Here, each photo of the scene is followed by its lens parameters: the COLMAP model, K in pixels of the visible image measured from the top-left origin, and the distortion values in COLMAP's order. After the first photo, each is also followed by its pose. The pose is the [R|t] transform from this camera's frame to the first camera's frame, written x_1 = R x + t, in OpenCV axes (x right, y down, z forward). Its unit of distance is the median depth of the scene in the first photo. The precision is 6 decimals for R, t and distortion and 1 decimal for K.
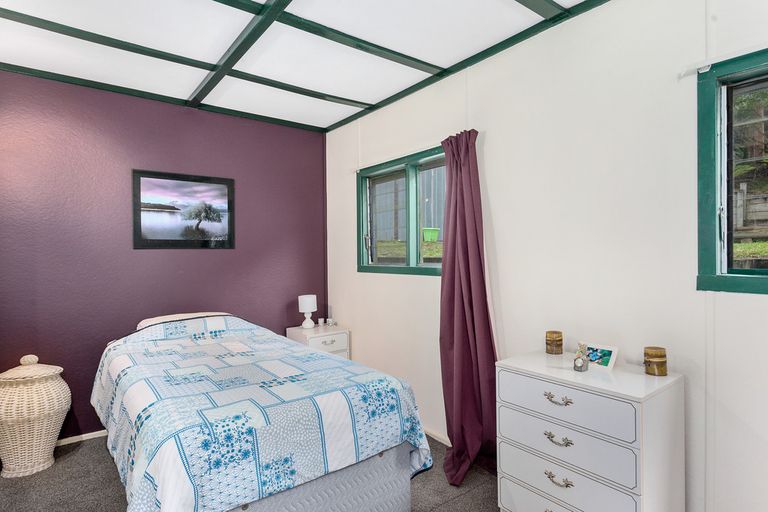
lens RADIAL K [[429.1, 0, 384.0], [0, 429.1, 256.0], [0, 0, 1]] dist [-0.001075, -0.000199]
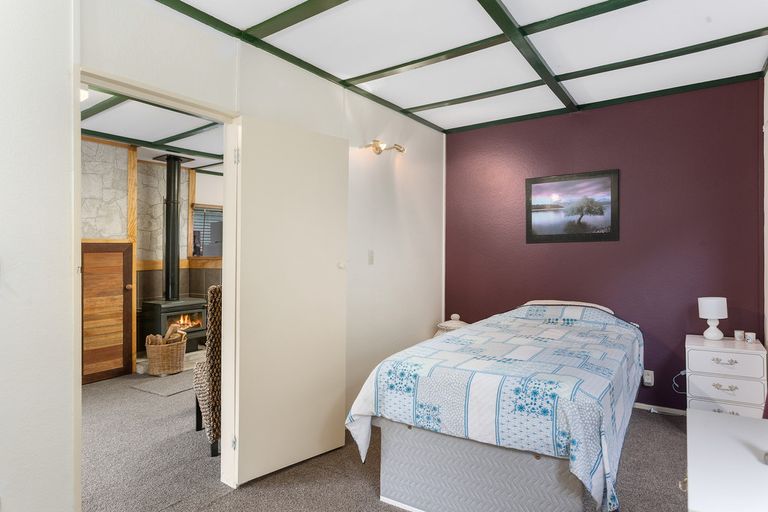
lens RADIAL K [[433.4, 0, 385.5], [0, 433.4, 244.9], [0, 0, 1]] dist [-0.002201, -0.000120]
pose [[0.320661, -0.012457, -0.947112, 0.448313], [0.008174, 0.999913, -0.010384, -0.002144], [0.947159, -0.004412, 0.320735, 0.205188]]
